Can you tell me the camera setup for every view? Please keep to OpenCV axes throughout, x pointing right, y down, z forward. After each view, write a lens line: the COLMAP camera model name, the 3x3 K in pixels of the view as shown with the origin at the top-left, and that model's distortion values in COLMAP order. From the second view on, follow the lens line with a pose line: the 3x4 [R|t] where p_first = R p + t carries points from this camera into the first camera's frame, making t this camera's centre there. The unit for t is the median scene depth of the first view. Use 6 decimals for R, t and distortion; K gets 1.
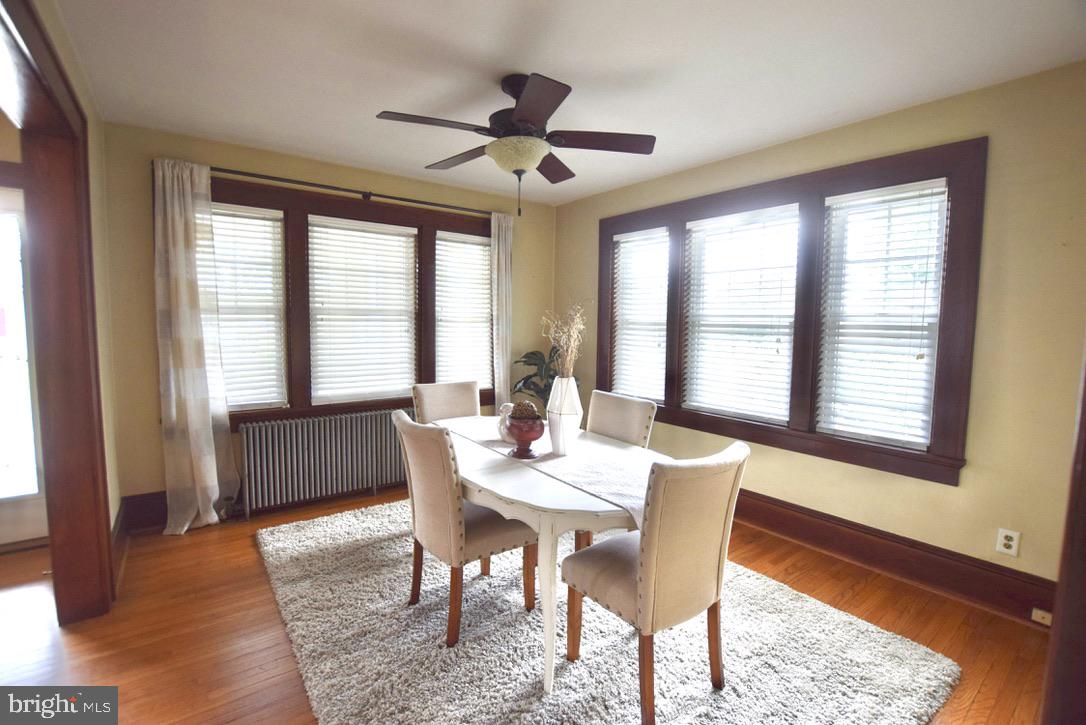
lens RADIAL K [[483.2, 0, 541.0], [0, 483.2, 362.3], [0, 0, 1]] dist [-0.026982, 0.000607]
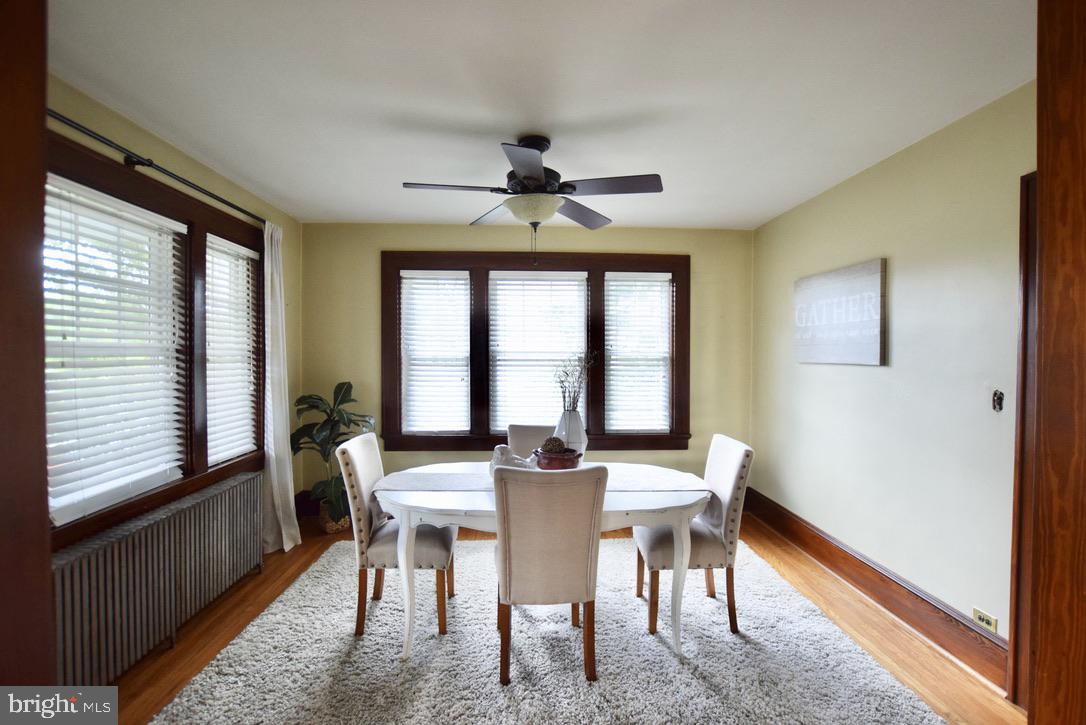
lens RADIAL K [[492.0, 0, 546.0], [0, 492.0, 363.2], [0, 0, 1]] dist [-0.028212, 0.000211]
pose [[0.572607, -0.027338, 0.819374, -0.874268], [0.073539, 0.997128, -0.018123, -0.060216], [-0.816525, 0.070633, 0.572973, 0.350144]]
